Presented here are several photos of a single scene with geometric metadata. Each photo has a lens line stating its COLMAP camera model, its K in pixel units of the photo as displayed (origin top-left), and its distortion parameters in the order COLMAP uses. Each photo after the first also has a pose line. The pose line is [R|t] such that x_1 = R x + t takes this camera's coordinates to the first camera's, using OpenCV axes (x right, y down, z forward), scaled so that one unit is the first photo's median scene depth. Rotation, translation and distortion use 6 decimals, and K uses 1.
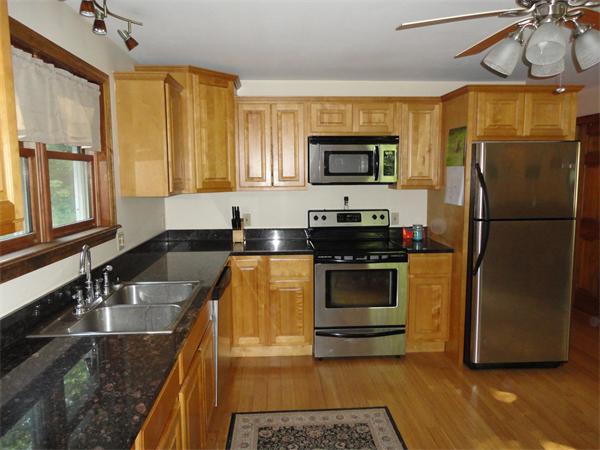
lens RADIAL K [[437.2, 0, 300.0], [0, 437.2, 225.0], [0, 0, 1]] dist [-0.000500, 0.002723]
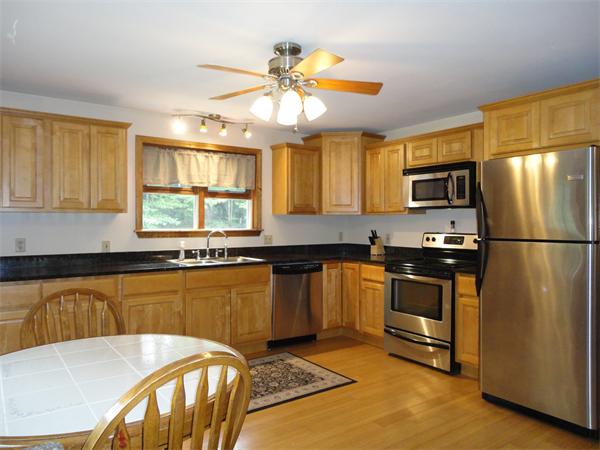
lens RADIAL K [[437.2, 0, 300.0], [0, 437.2, 225.0], [0, 0, 1]] dist [-0.000500, 0.002723]
pose [[0.534264, 0.012065, -0.845232, 0.894918], [-0.102615, 0.993429, -0.050682, 0.042563], [0.839066, 0.113811, 0.531991, 0.120832]]
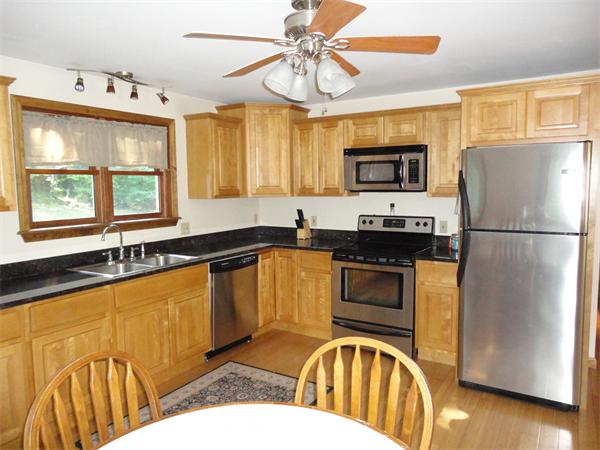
lens RADIAL K [[437.2, 0, 300.0], [0, 437.2, 225.0], [0, 0, 1]] dist [-0.000500, 0.002723]
pose [[0.815554, 0.050217, -0.576498, 0.588103], [-0.059864, 0.998204, 0.002262, -0.001592], [0.575576, 0.032667, 0.817096, 0.007881]]
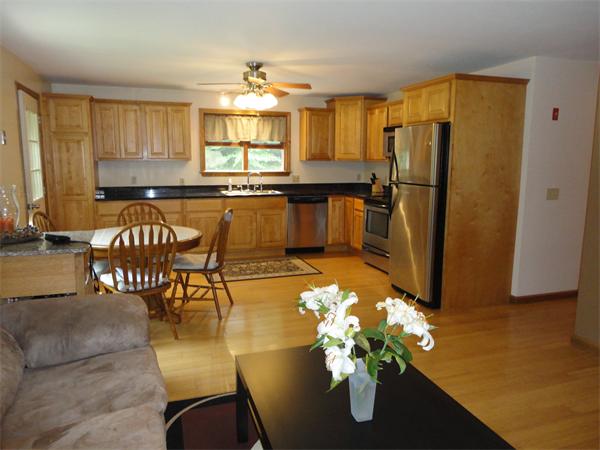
lens RADIAL K [[437.2, 0, 300.0], [0, 437.2, 225.0], [0, 0, 1]] dist [-0.000500, 0.002723]
pose [[0.264656, 0.155570, -0.951712, 1.517403], [-0.119962, 0.984547, 0.127578, -0.017503], [0.956852, 0.080405, 0.279229, 0.277005]]
